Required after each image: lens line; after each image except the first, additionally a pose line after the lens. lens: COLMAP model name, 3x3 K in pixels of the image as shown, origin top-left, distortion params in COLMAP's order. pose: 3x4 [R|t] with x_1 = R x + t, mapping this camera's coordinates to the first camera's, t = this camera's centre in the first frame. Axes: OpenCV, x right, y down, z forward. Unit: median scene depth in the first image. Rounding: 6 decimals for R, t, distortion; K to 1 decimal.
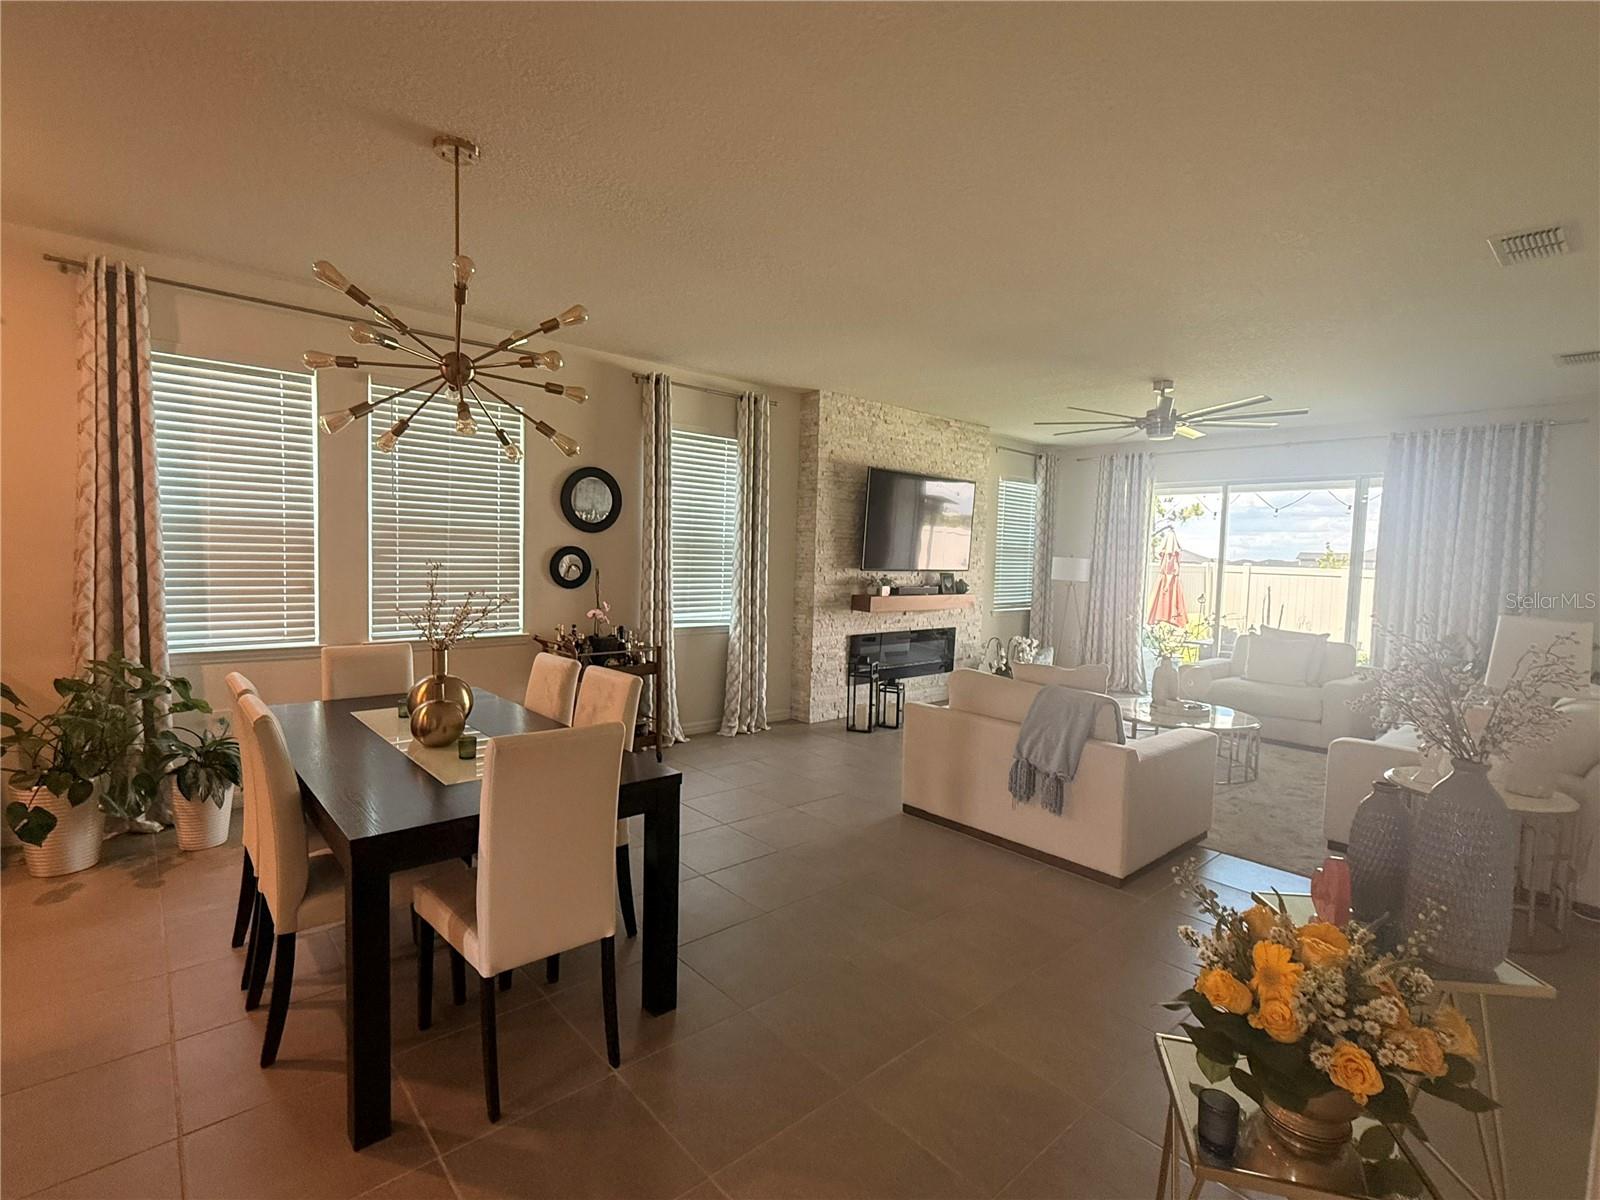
lens RADIAL K [[742.5, 0, 800.0], [0, 742.5, 600.0], [0, 0, 1]] dist [0.001860, -0.001082]
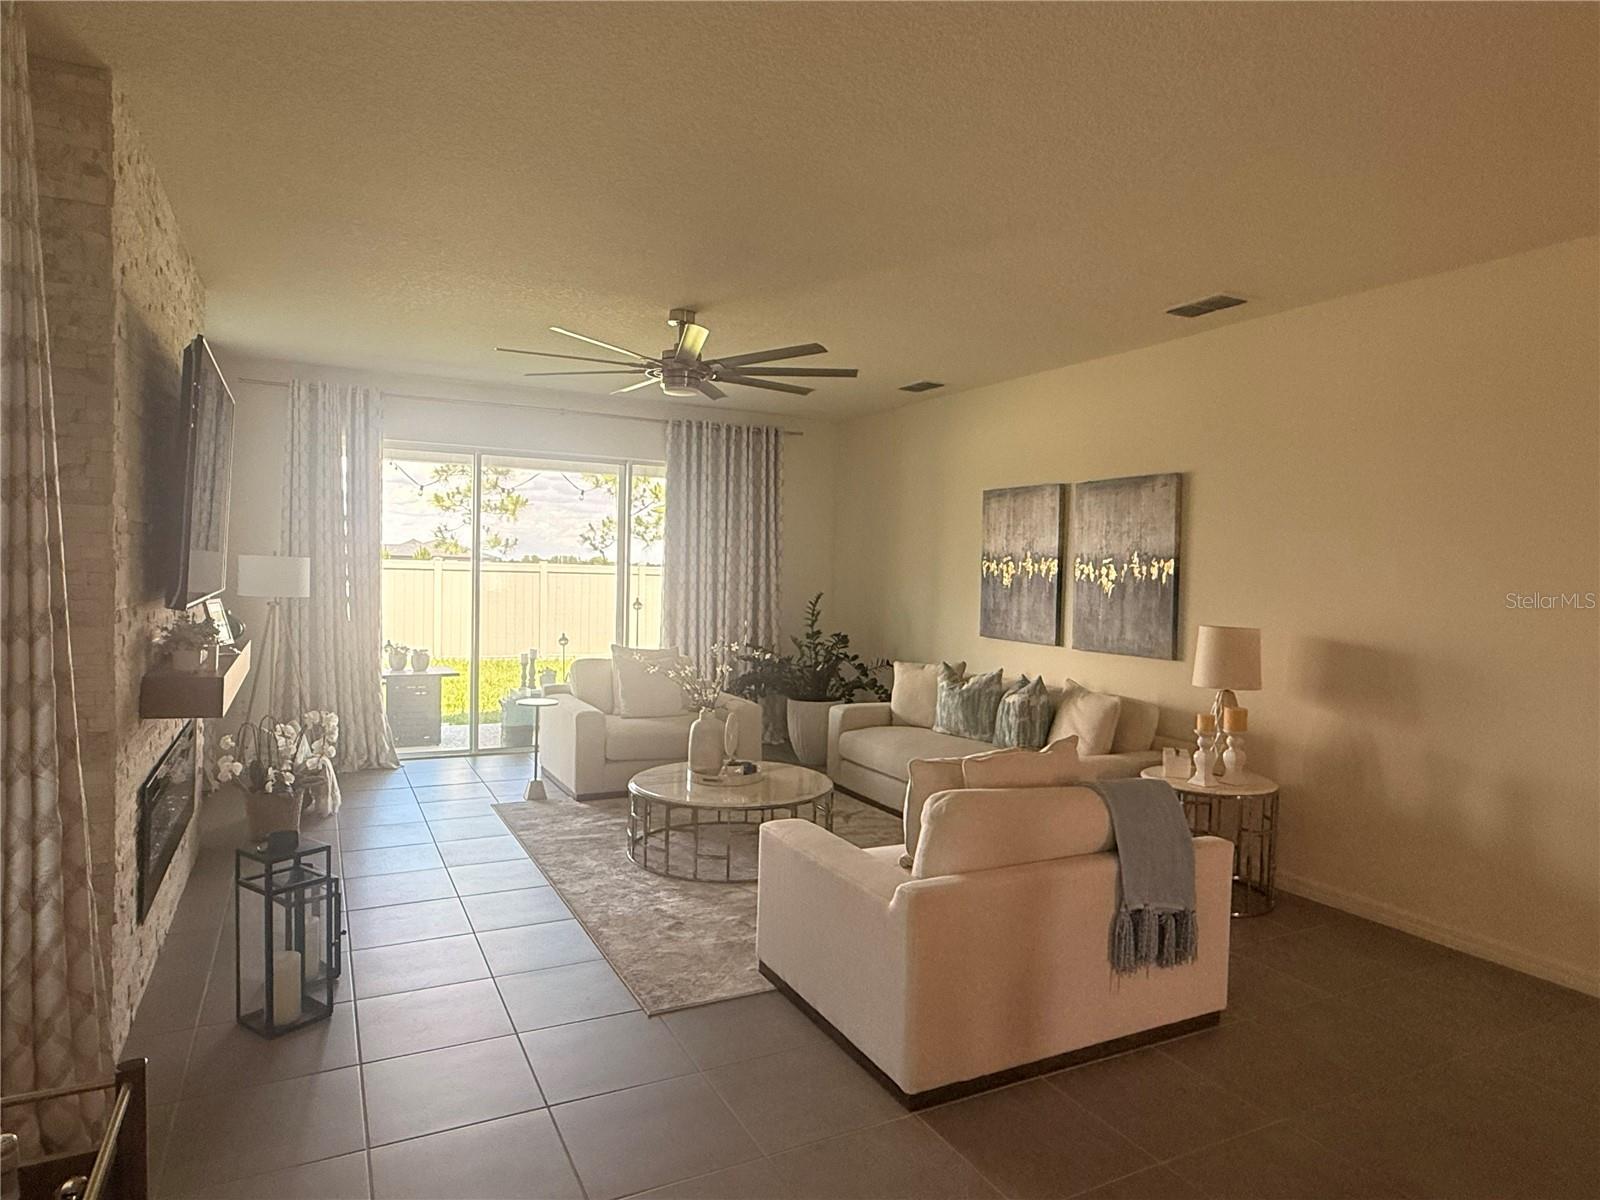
lens RADIAL K [[948.4, 0, 800.0], [0, 948.4, 600.0], [0, 0, 1]] dist [-0.002981, -0.000431]
pose [[0.250040, -0.056187, 0.966604, -0.295922], [0.043190, 0.997968, 0.046838, -0.053337], [-0.967272, 0.030037, 0.251959, 0.580751]]
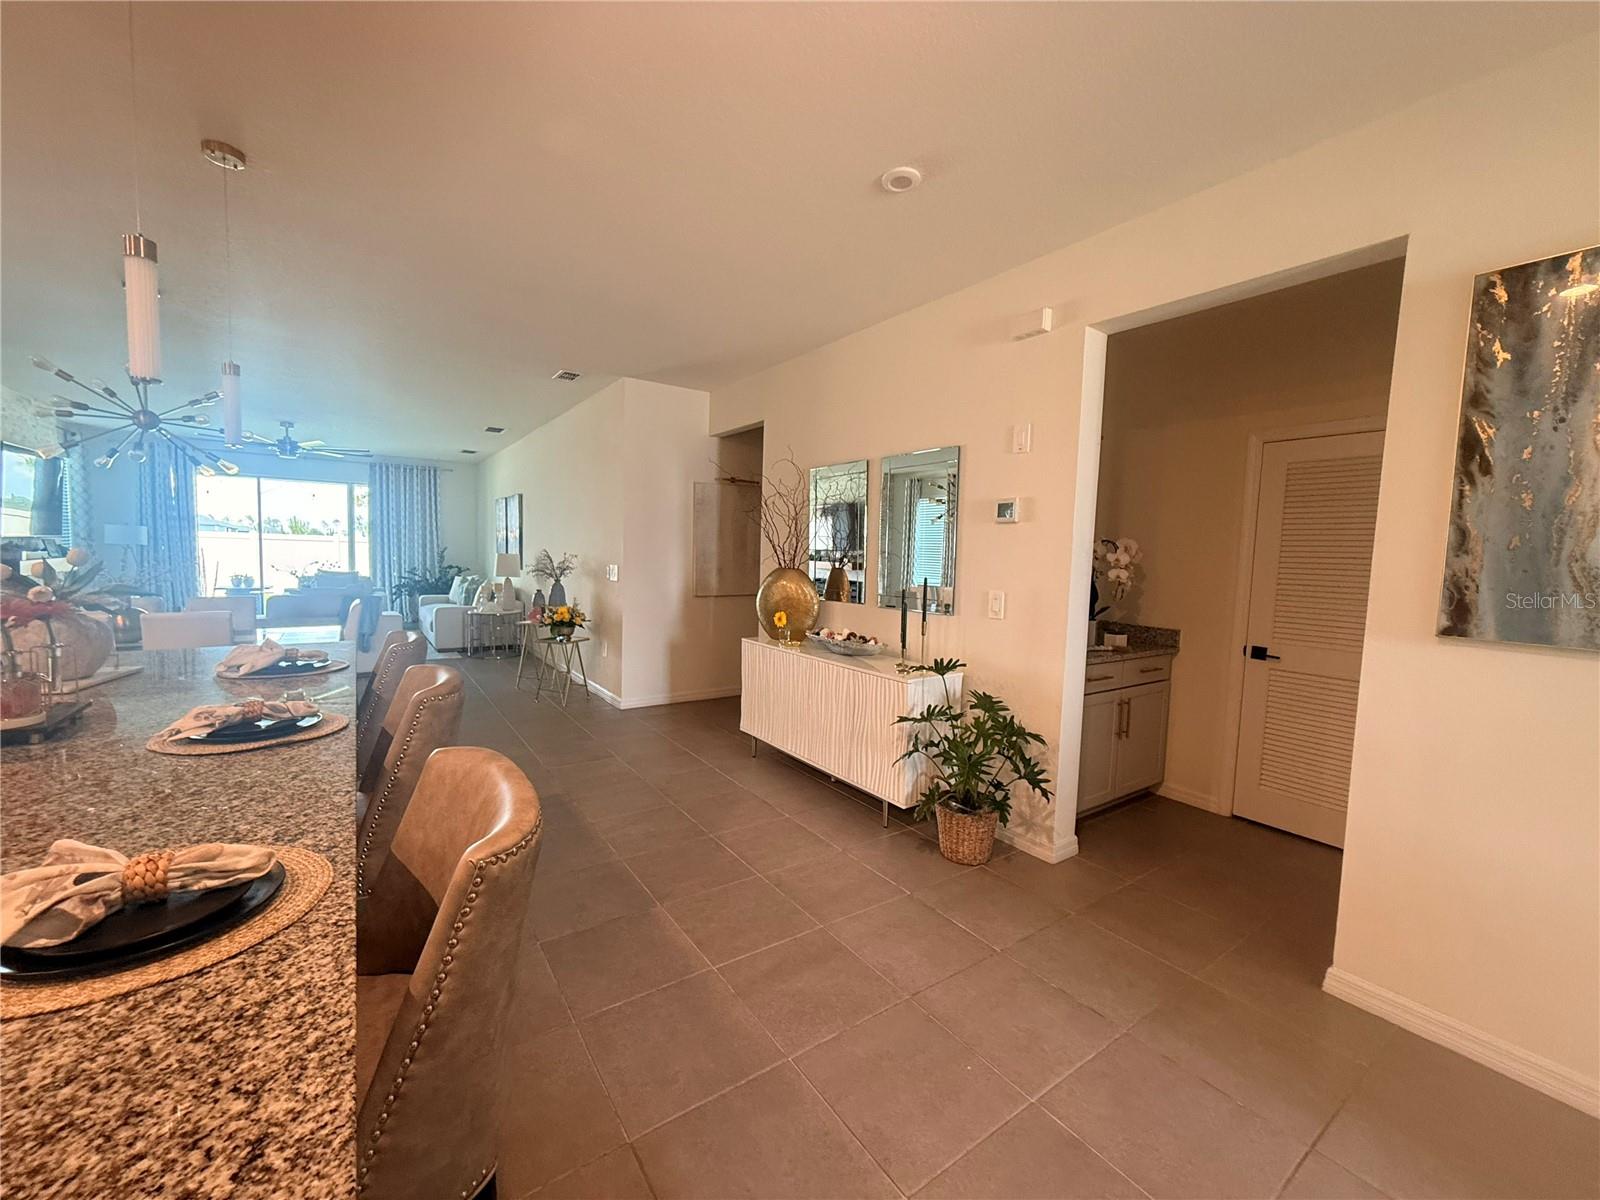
lens RADIAL K [[638.7, 0, 800.0], [0, 638.7, 600.0], [0, 0, 1]] dist [0.000063, -0.000032]
pose [[0.124740, -0.100332, 0.987104, -0.689400], [0.037916, 0.994629, 0.096306, 0.005076], [-0.991465, 0.025414, 0.127874, -0.261249]]
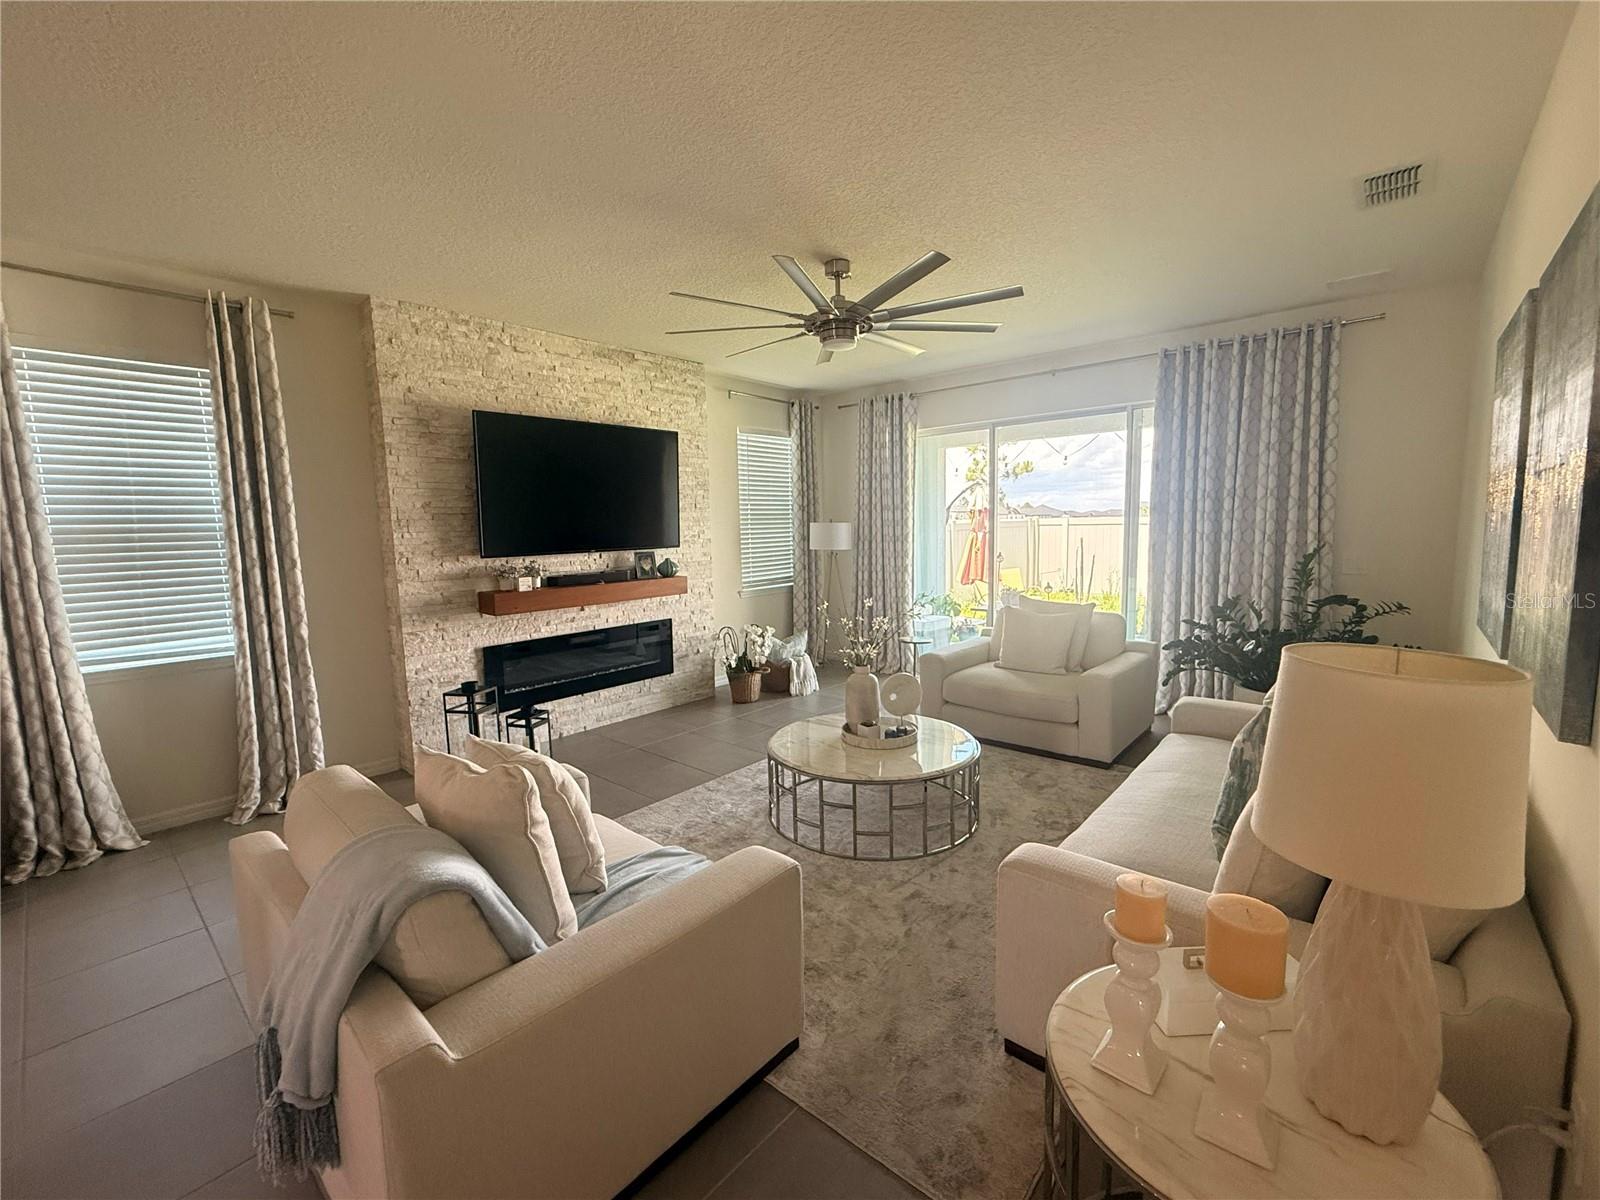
lens RADIAL K [[660.3, 0, 800.0], [0, 660.3, 600.0], [0, 0, 1]] dist [0.002243, 0.000100]
pose [[0.990887, -0.066143, 0.117334, 0.310486], [0.059808, 0.996597, 0.056720, -0.017418], [-0.120686, -0.049185, 0.991471, 0.328811]]
